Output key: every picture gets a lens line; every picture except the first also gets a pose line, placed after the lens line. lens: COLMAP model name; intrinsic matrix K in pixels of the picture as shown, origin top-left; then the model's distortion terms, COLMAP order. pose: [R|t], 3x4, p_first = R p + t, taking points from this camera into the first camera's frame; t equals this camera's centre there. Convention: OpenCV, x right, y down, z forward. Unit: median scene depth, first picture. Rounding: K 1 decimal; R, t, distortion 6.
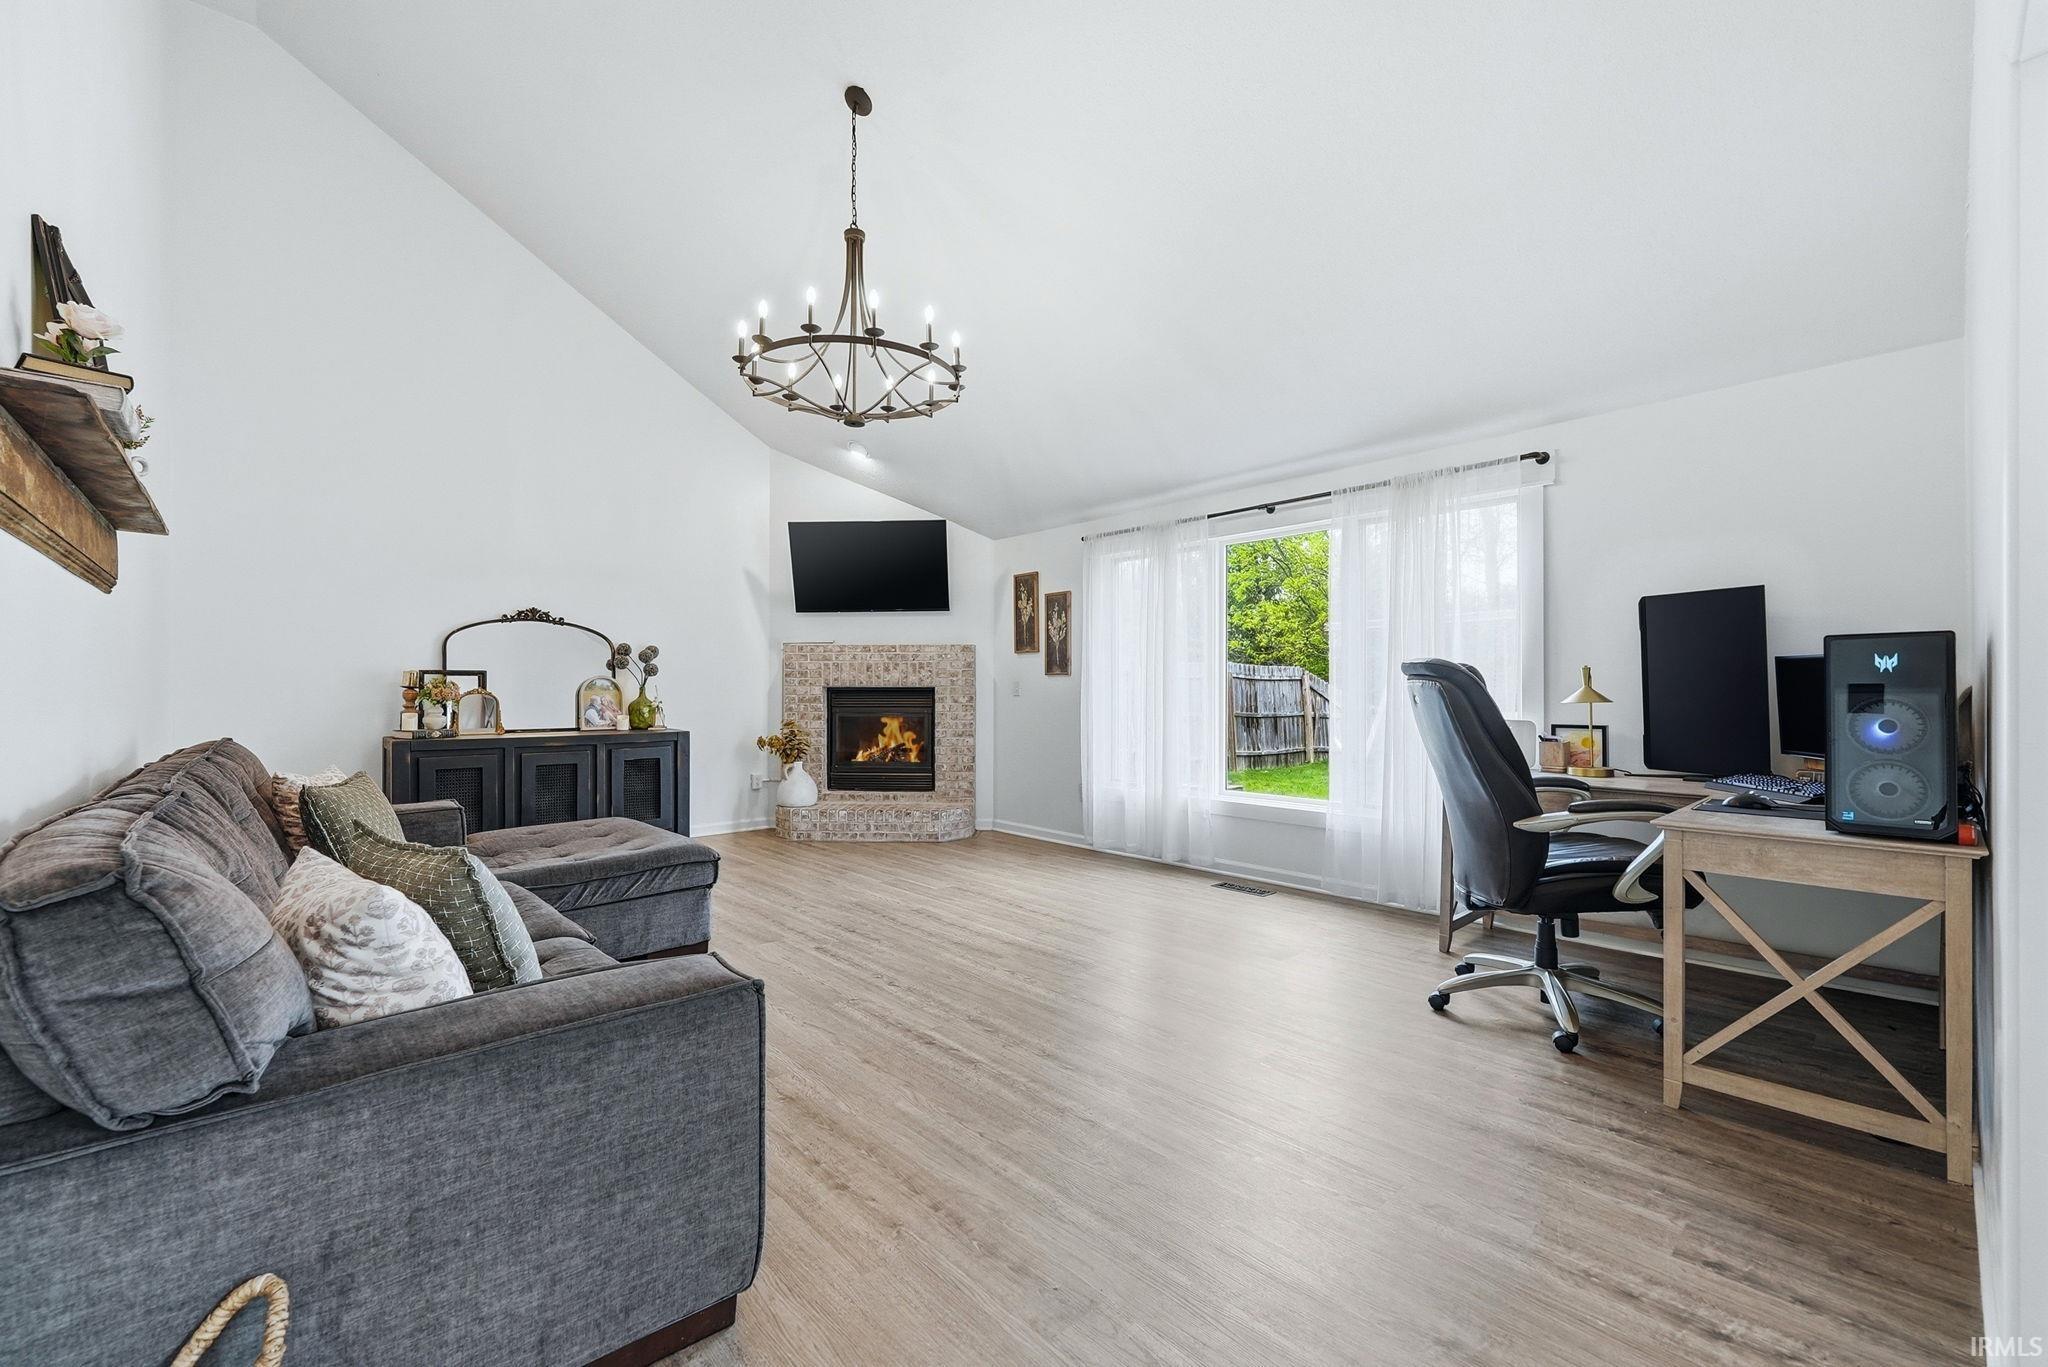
lens RADIAL K [[838.4, 0, 1024.0], [0, 838.4, 683.5], [0, 0, 1]] dist [-0.000804, 0.000027]
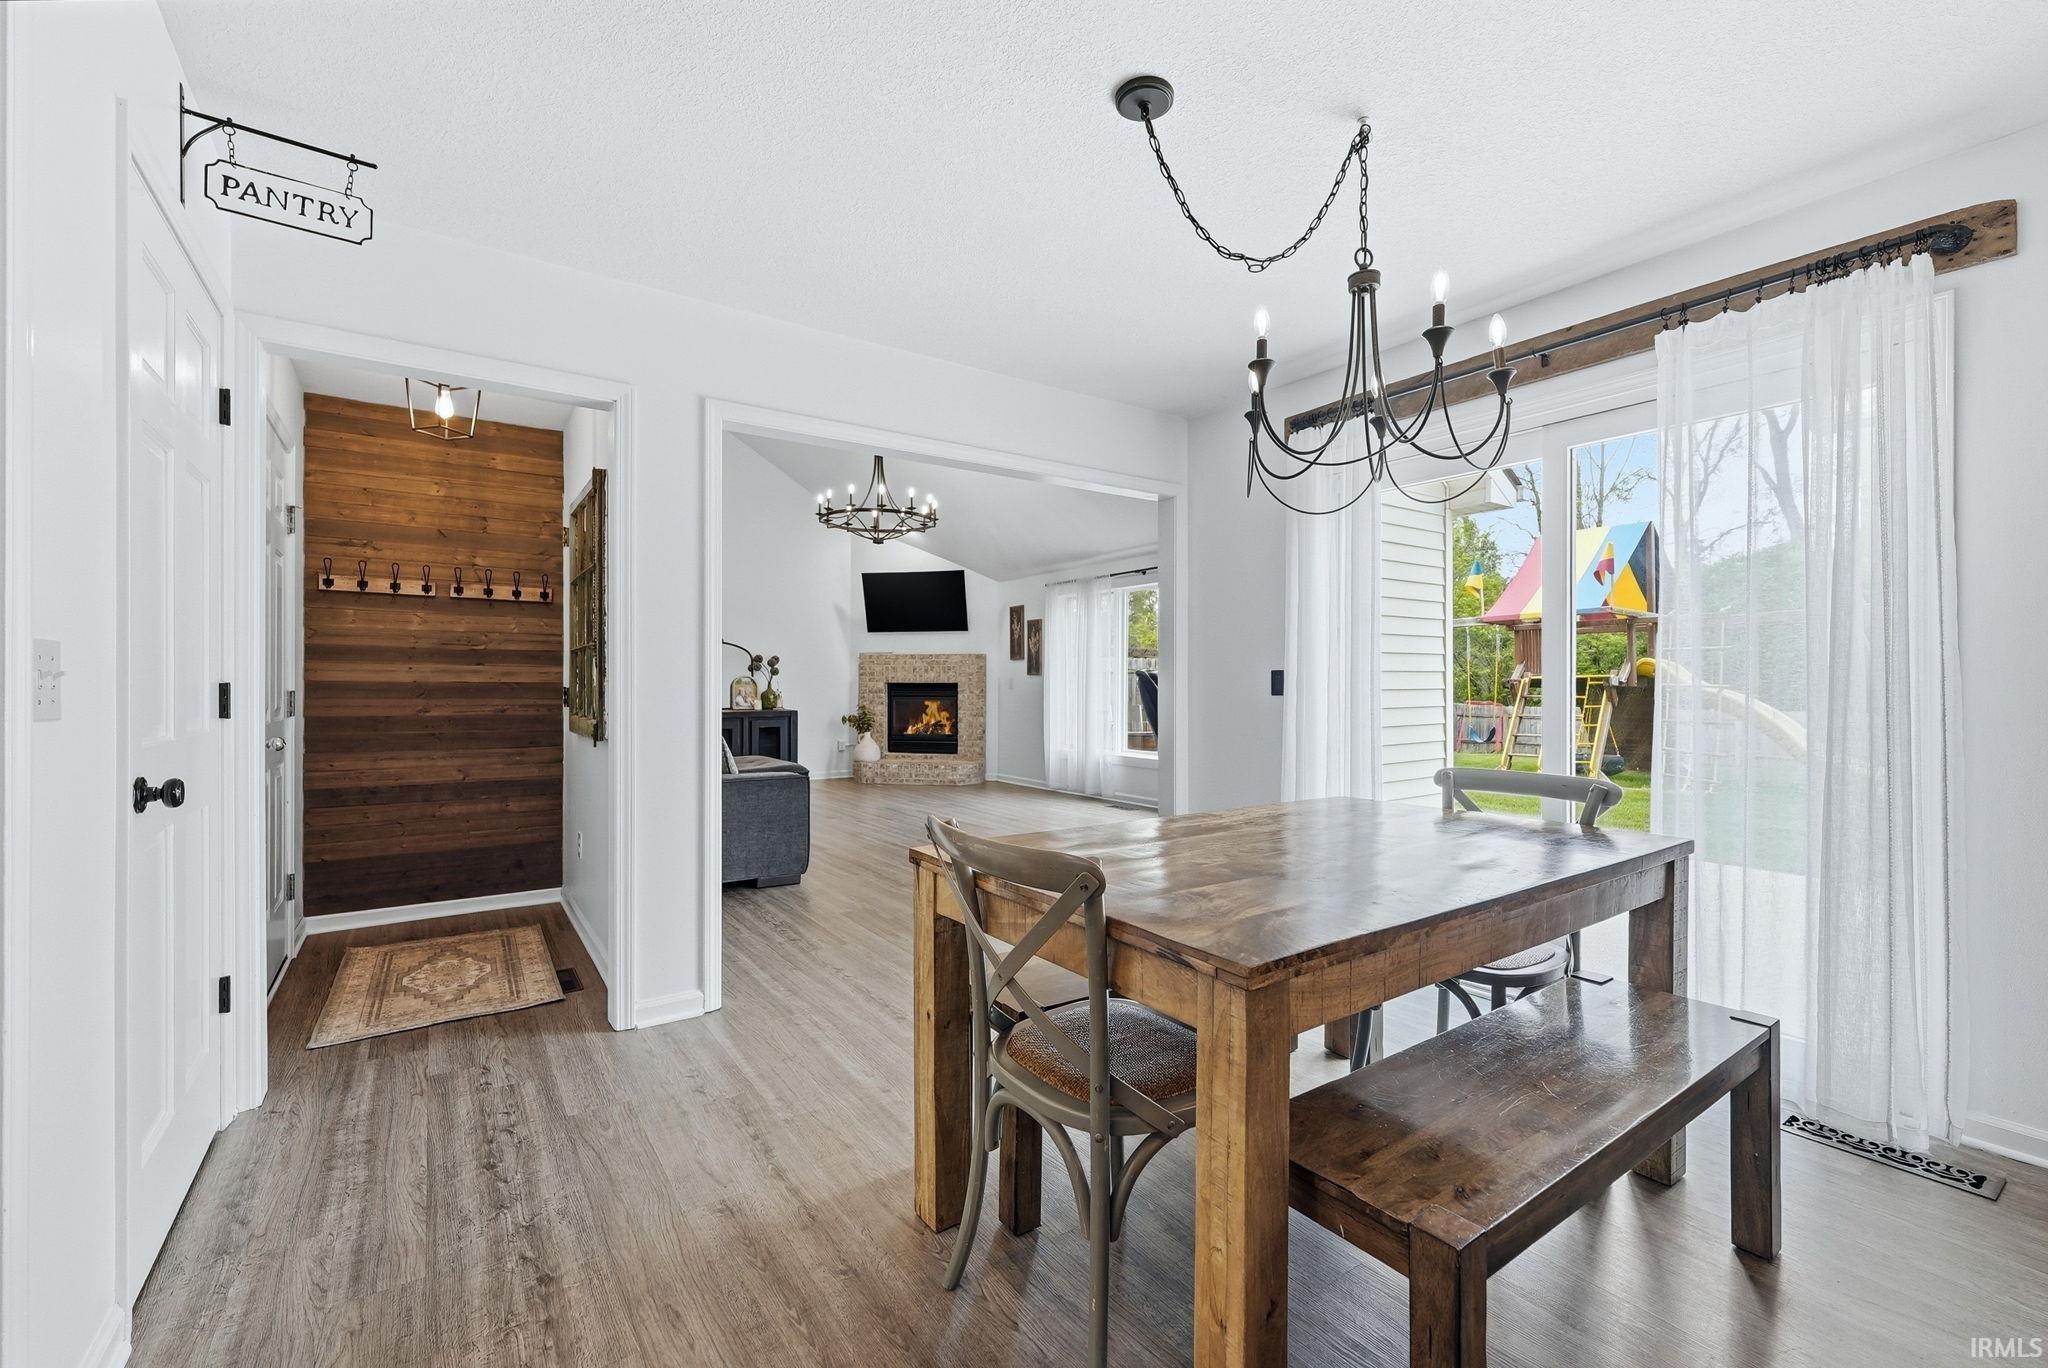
lens RADIAL K [[846.6, 0, 1018.6], [0, 846.6, 677.8], [0, 0, 1]] dist [-0.000230, -0.000132]
pose [[0.990637, 0.002422, -0.136500, 0.210724], [-0.002529, 0.999997, -0.000615, -0.004051], [0.136498, 0.000954, 0.990640, -0.478676]]
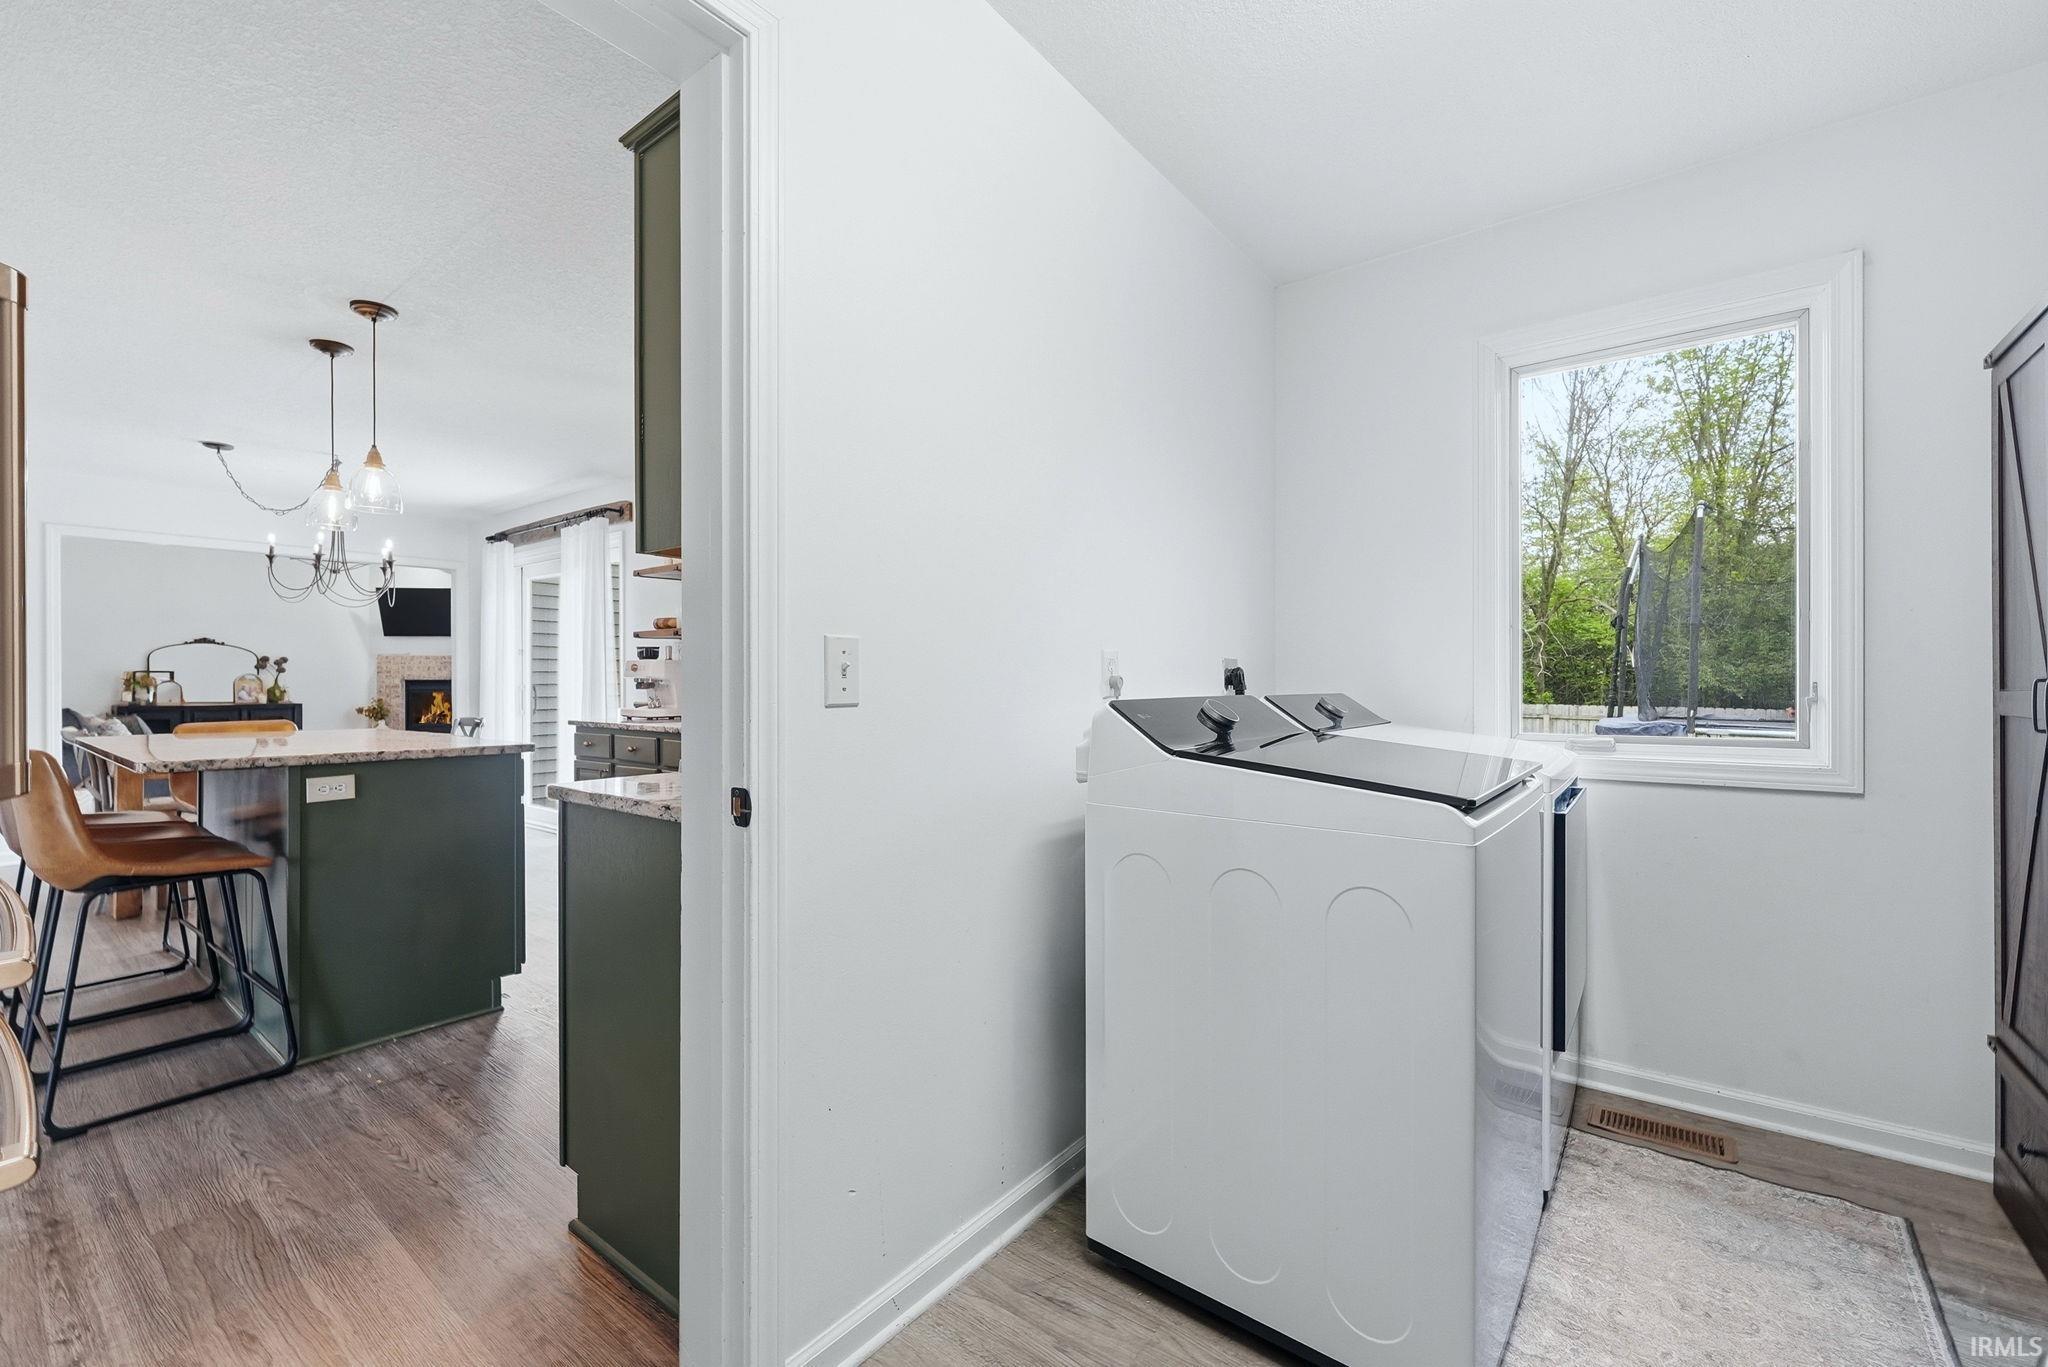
lens RADIAL K [[846.6, 0, 1018.6], [0, 846.6, 677.3], [0, 0, 1]] dist [-0.000230, -0.000132]
pose [[0.985502, 0.001335, 0.169660, 0.780298], [-0.001896, 0.999993, 0.003147, -0.008449], [-0.169655, -0.003423, 0.985498, -1.032928]]
